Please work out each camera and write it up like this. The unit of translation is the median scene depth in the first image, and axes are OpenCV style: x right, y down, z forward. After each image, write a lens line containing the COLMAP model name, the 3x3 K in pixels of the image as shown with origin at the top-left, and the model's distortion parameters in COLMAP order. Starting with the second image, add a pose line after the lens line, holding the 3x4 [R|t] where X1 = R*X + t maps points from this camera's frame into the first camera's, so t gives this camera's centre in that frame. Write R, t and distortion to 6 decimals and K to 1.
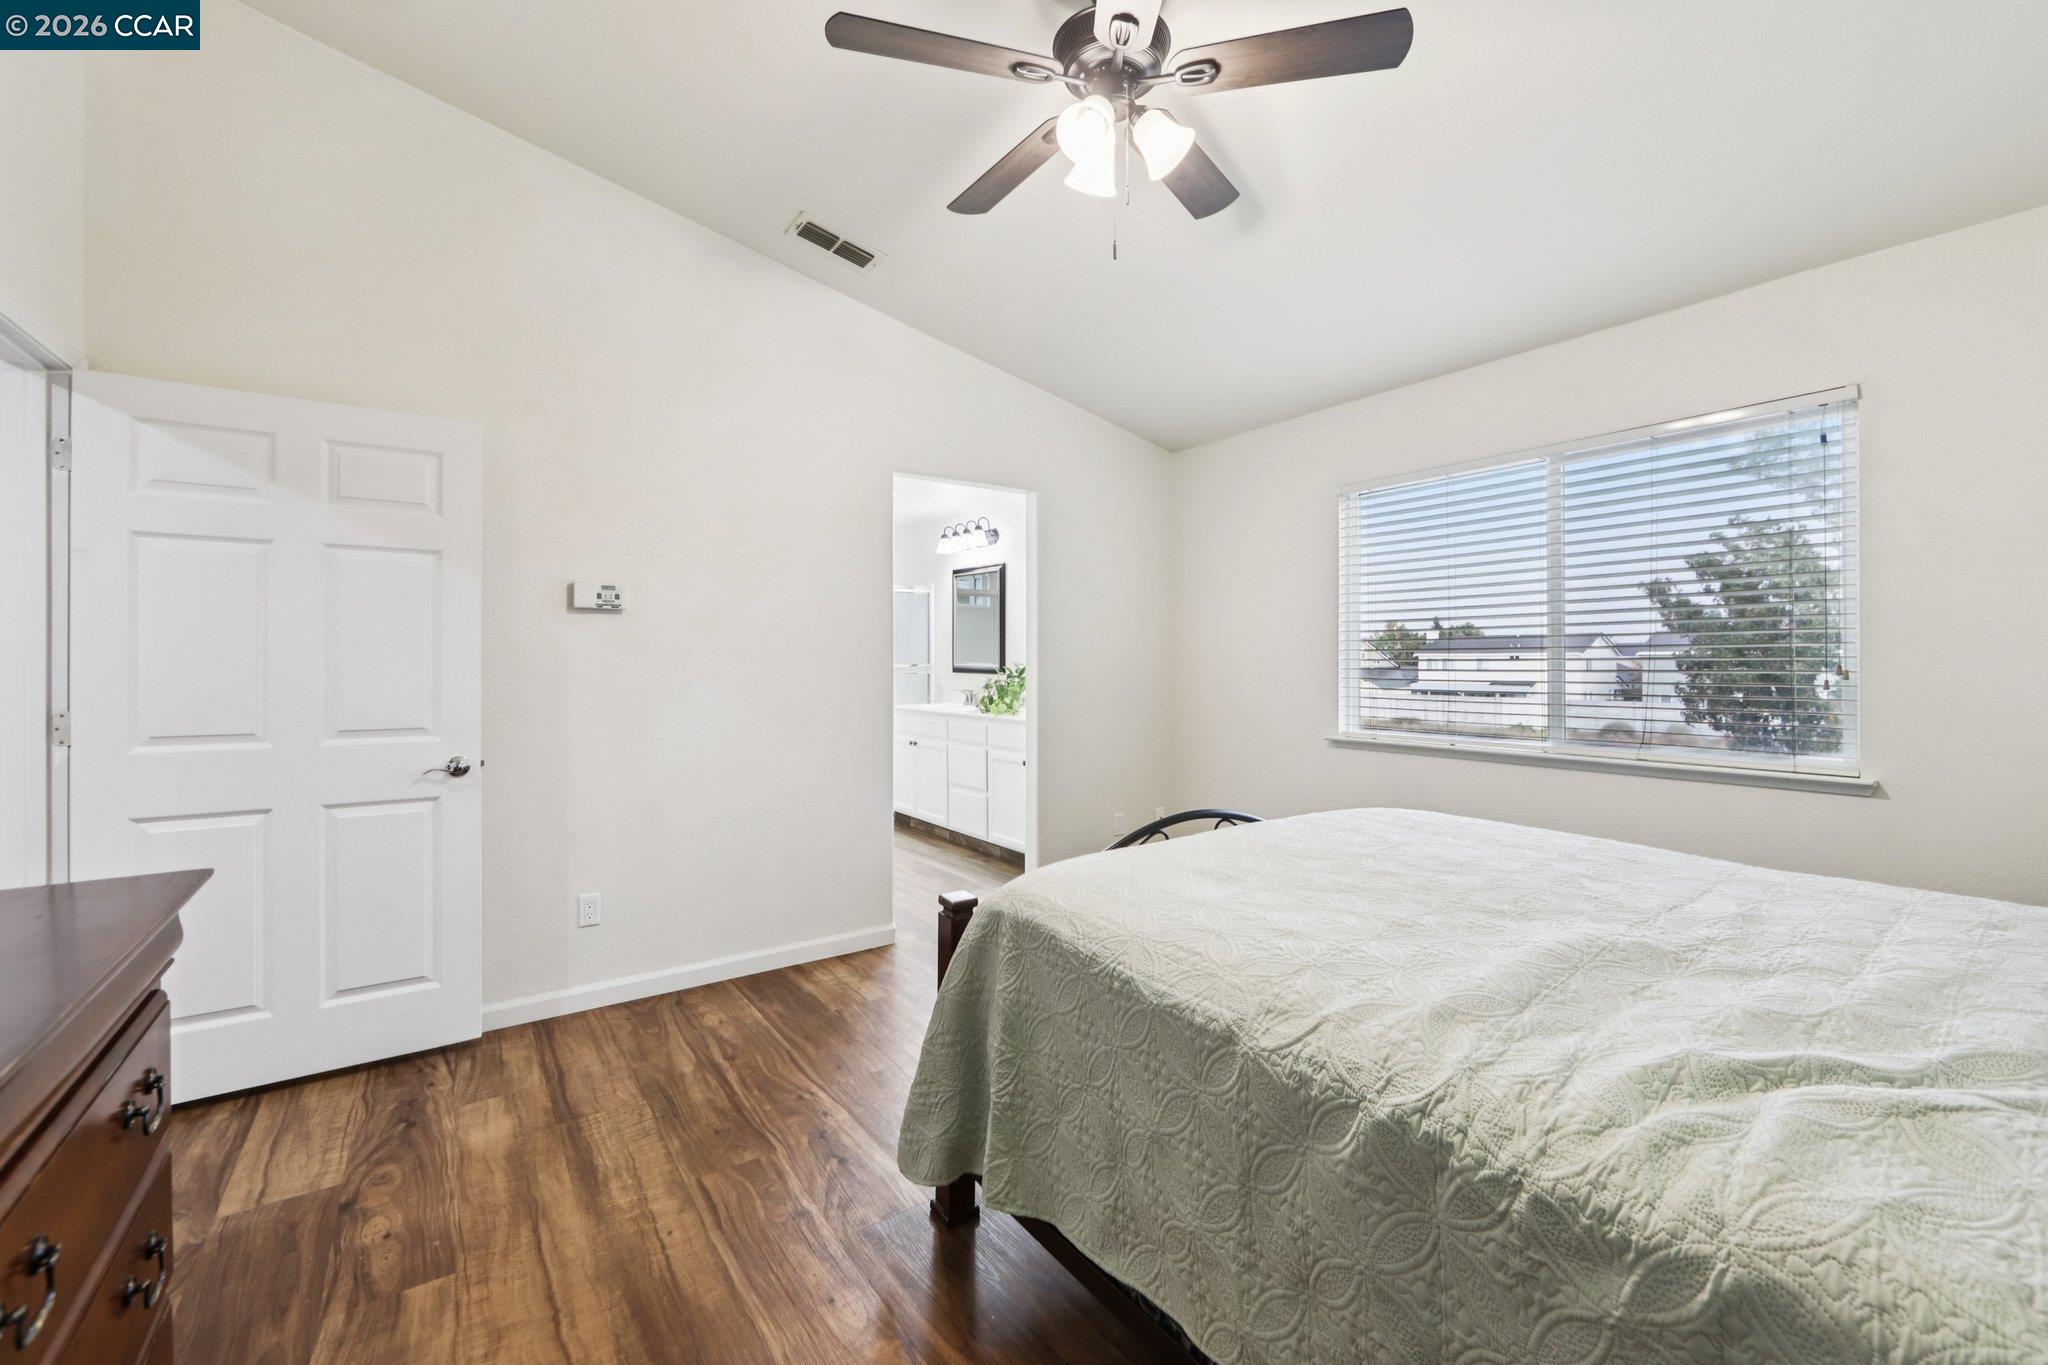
lens RADIAL K [[824.6, 0, 1028.1], [0, 824.6, 675.6], [0, 0, 1]] dist [-0.020845, -0.000200]
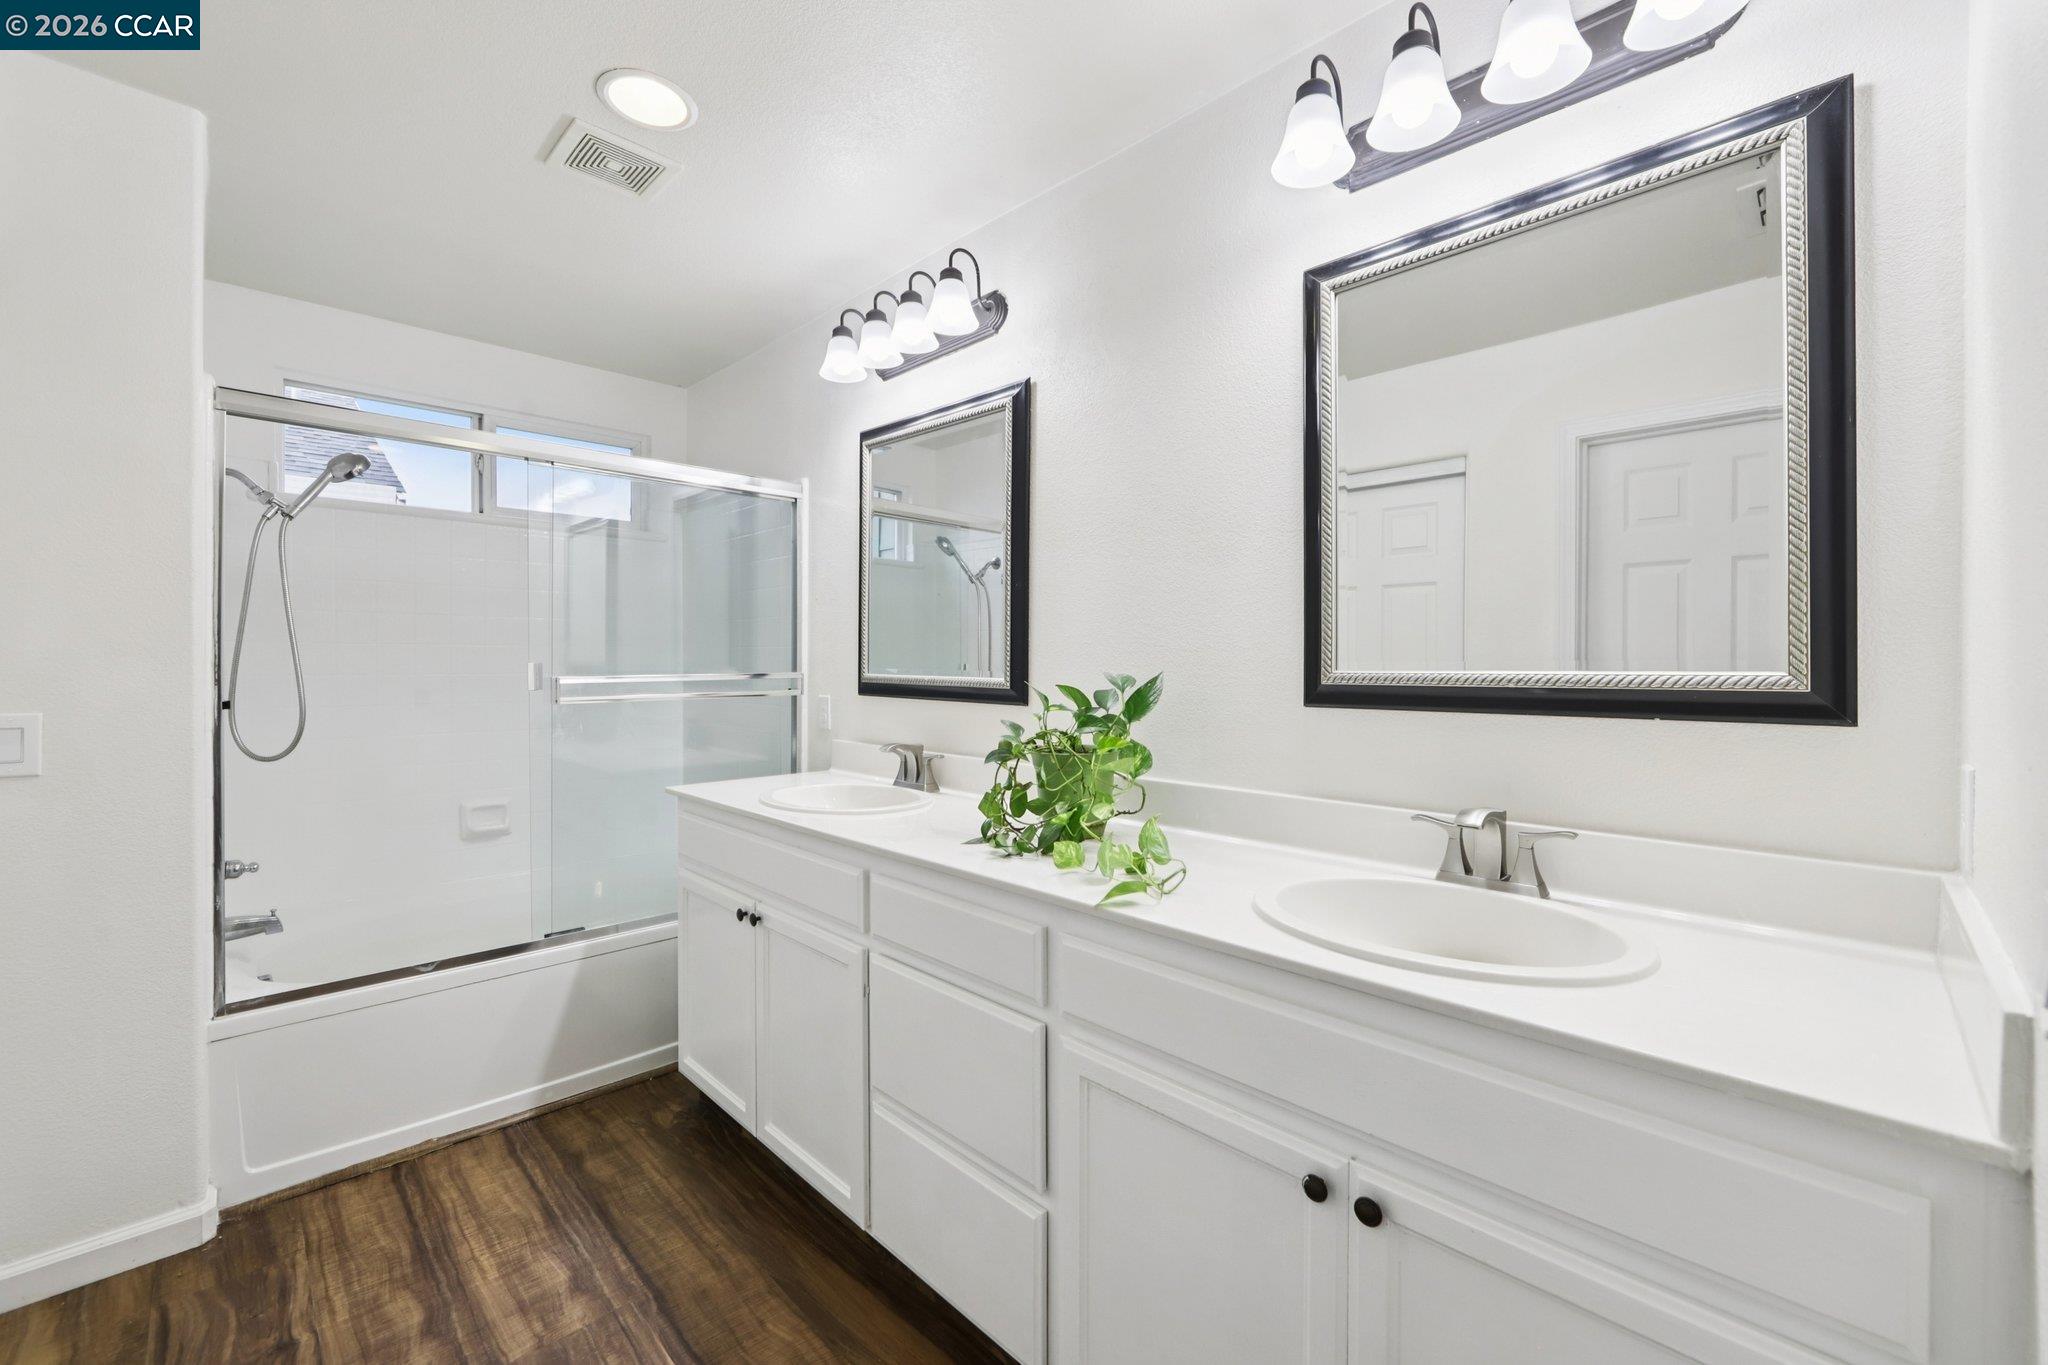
lens RADIAL K [[824.6, 0, 1014.9], [0, 824.6, 673.0], [0, 0, 1]] dist [-0.020845, -0.000200]
pose [[0.988203, 0.003916, 0.153102, -0.083684], [-0.002930, 0.999973, -0.006666, -0.012393], [-0.153124, 0.006138, 0.988188, 0.647875]]
